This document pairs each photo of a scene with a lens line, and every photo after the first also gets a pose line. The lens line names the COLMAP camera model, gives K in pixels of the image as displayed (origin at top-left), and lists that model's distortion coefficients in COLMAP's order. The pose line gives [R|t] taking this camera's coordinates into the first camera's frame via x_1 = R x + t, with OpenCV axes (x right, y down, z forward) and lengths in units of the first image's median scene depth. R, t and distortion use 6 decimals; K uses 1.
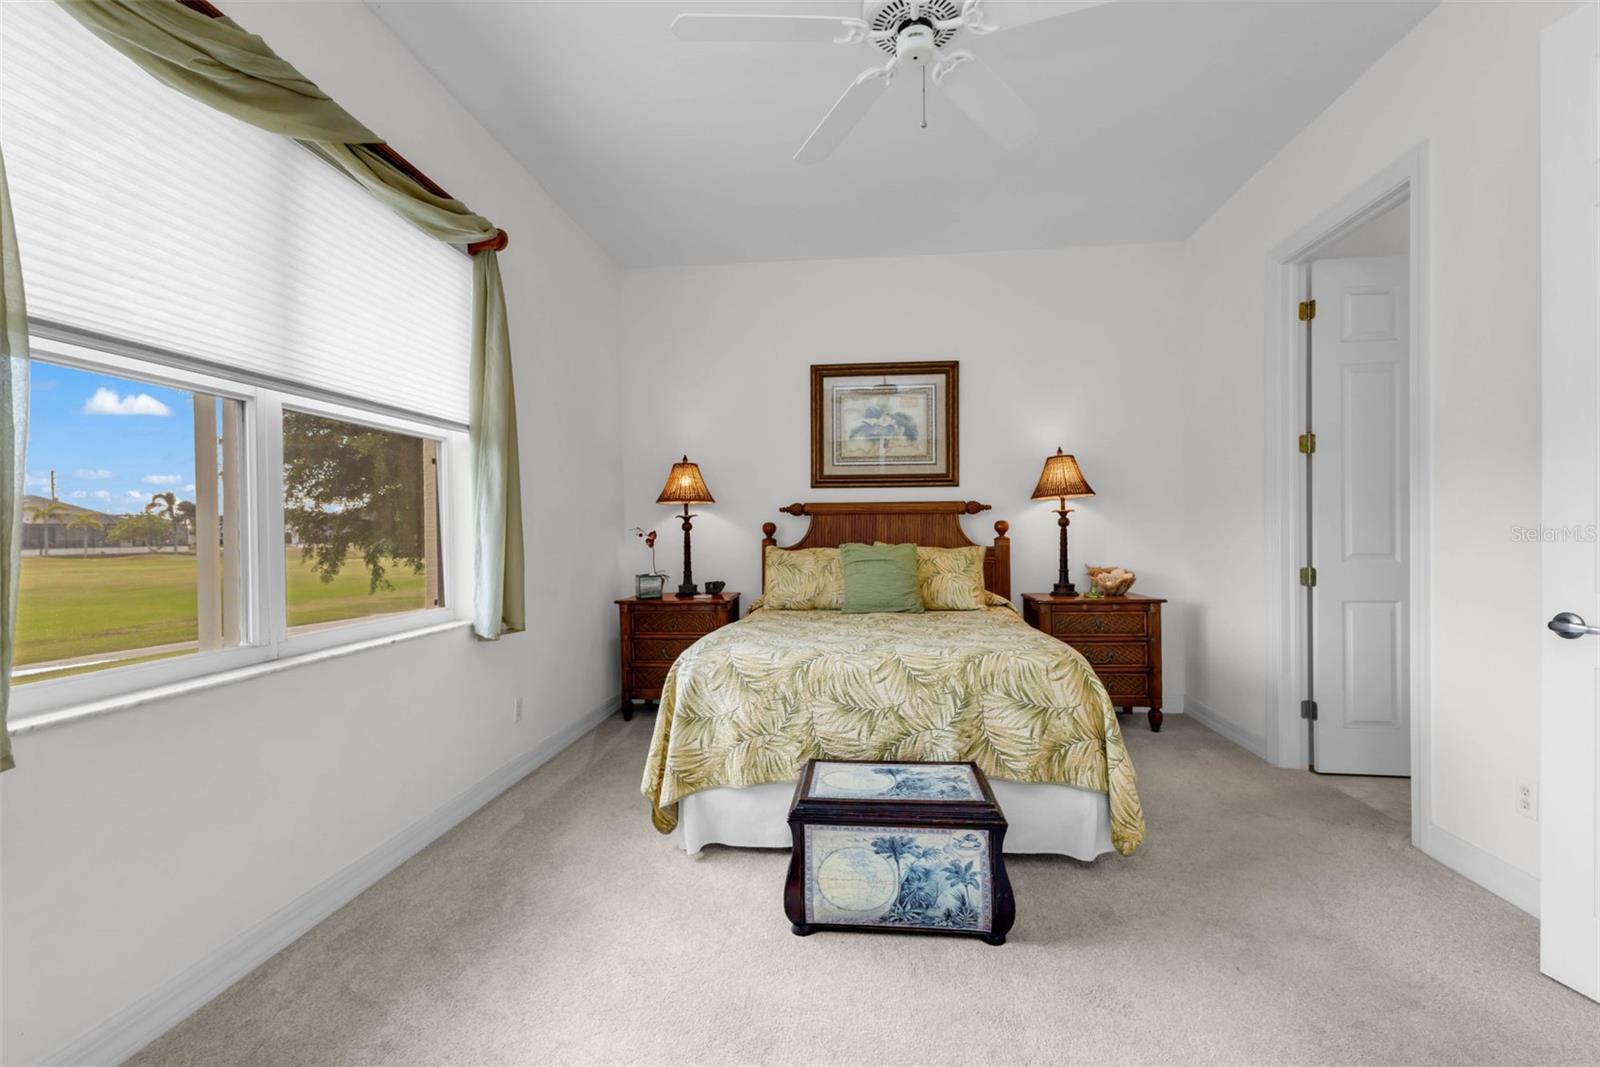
lens RADIAL K [[700.0, 0, 803.7], [0, 700.0, 527.2], [0, 0, 1]] dist [0.012765, 0.000440]
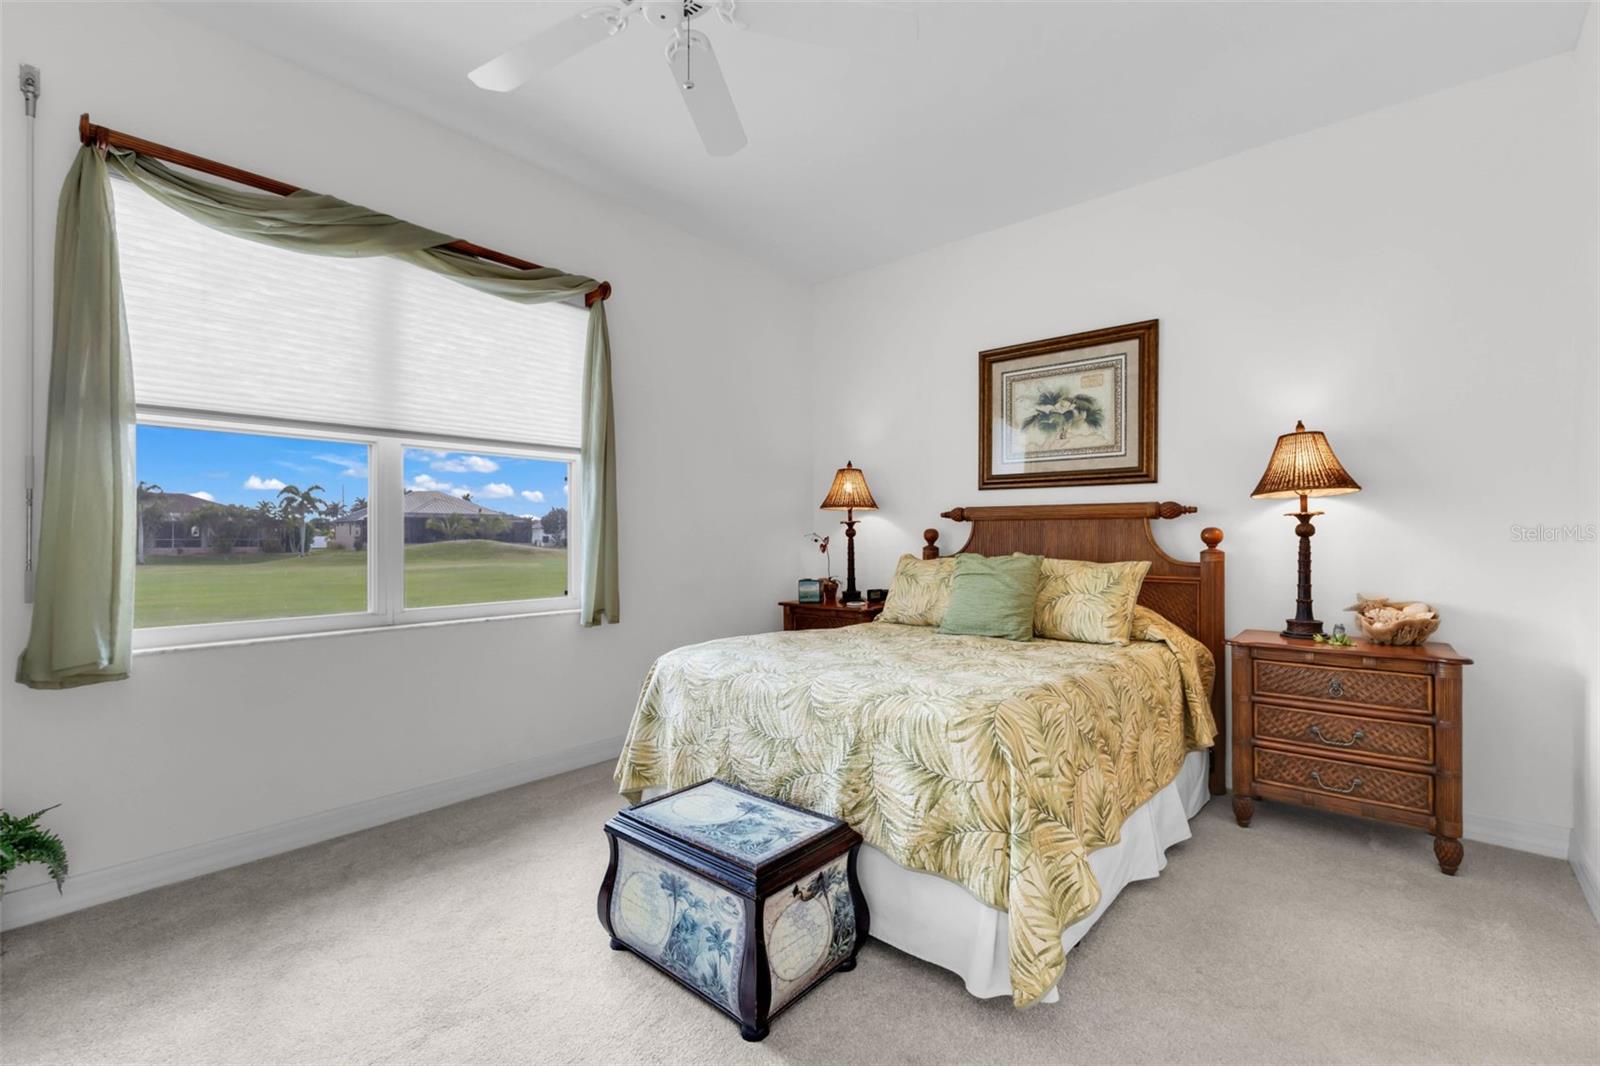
lens RADIAL K [[693.2, 0, 805.7], [0, 693.2, 531.5], [0, 0, 1]] dist [0.000793, 0.012721]
pose [[0.816404, 0.006399, -0.577445, 0.402872], [-0.006627, 0.999977, 0.001712, -0.004347], [0.577443, 0.002430, 0.816428, 0.184447]]
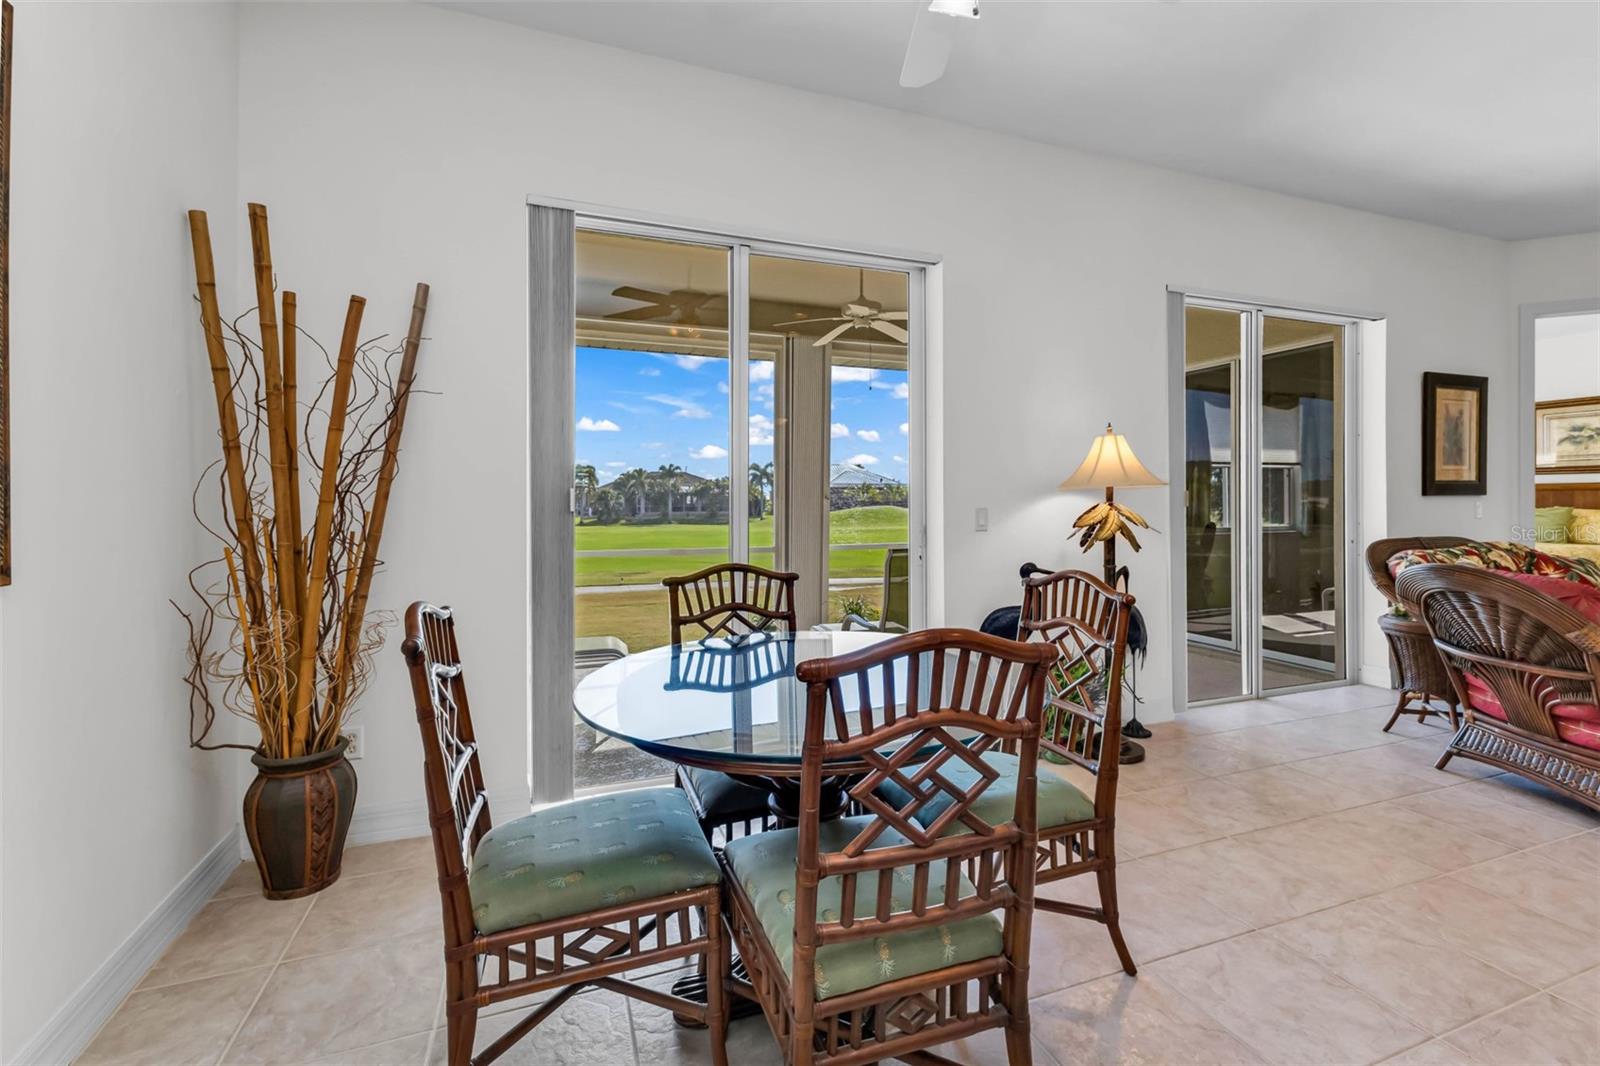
lens RADIAL K [[702.7, 0, 812.9], [0, 702.7, 494.1], [0, 0, 1]] dist [0.001041, 0.000086]
pose [[0.440262, -0.002027, -0.897867, 0.933716], [-0.000389, 0.999997, -0.002448, -0.005264], [0.897869, 0.001427, 0.440260, -1.572305]]
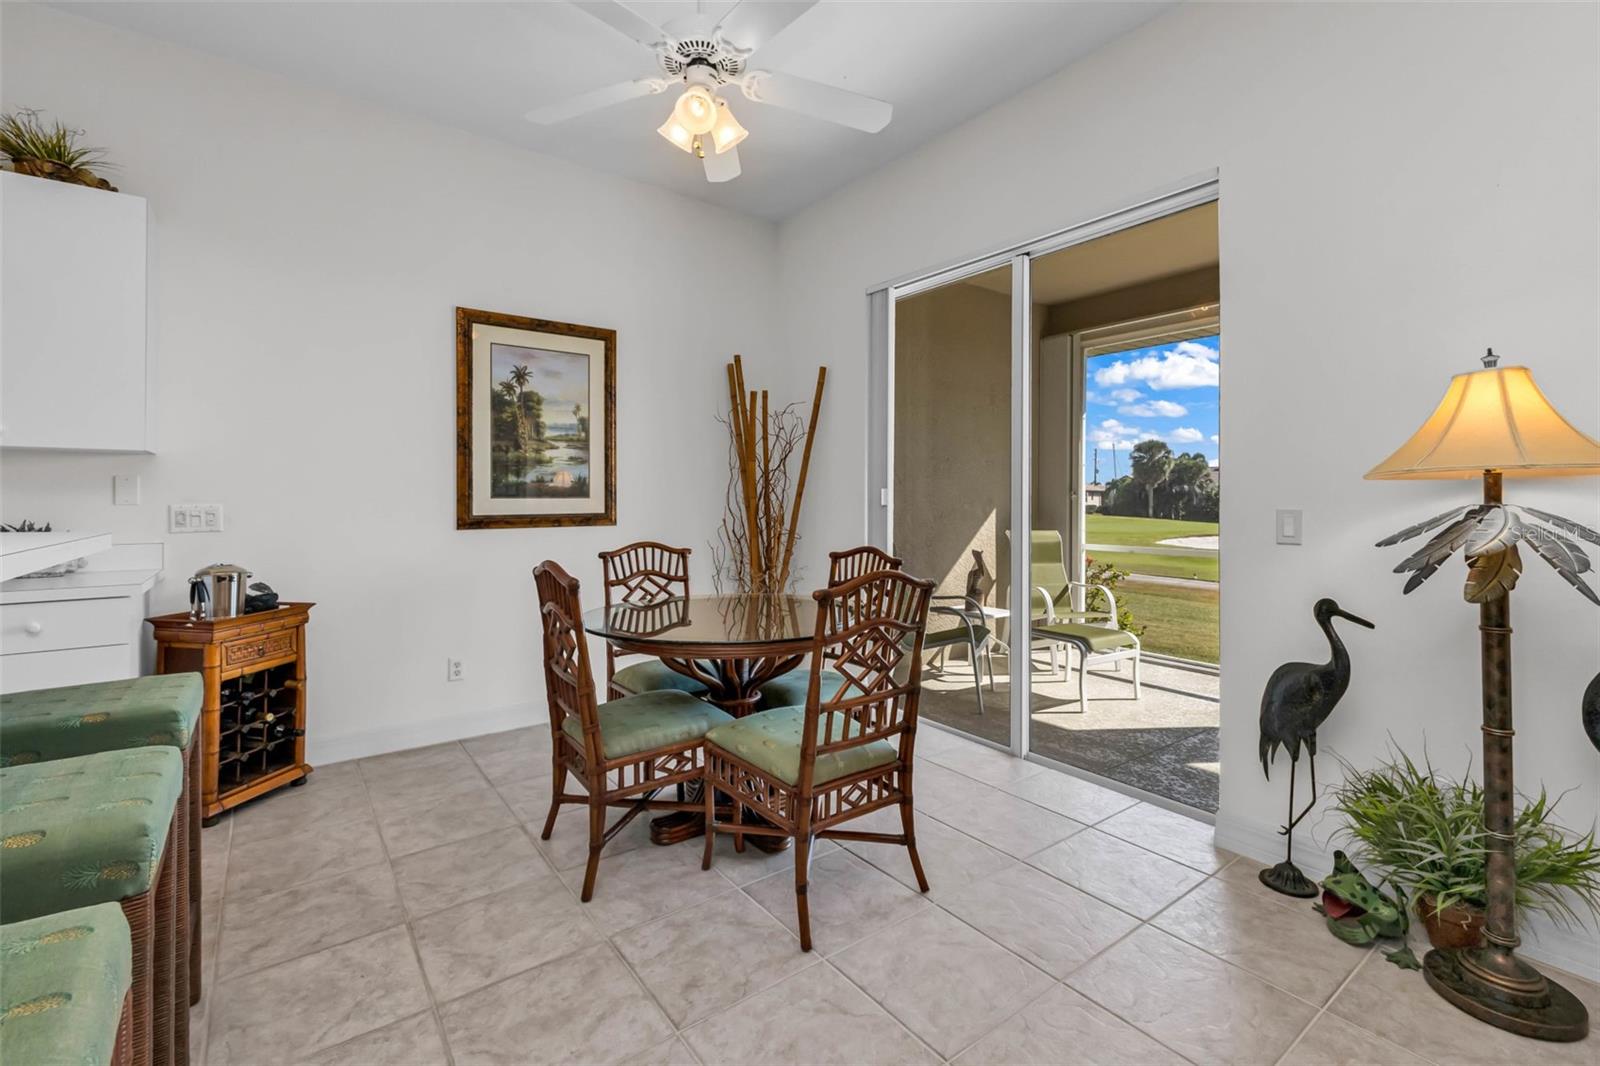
lens RADIAL K [[692.3, 0, 813.9], [0, 692.3, 498.9], [0, 0, 1]] dist [0.001372, 0.000470]
pose [[-0.732285, 0.006539, -0.680966, 0.931097], [0.004318, 0.999978, 0.004960, -0.004549], [0.680984, 0.000692, -0.732298, -0.856948]]
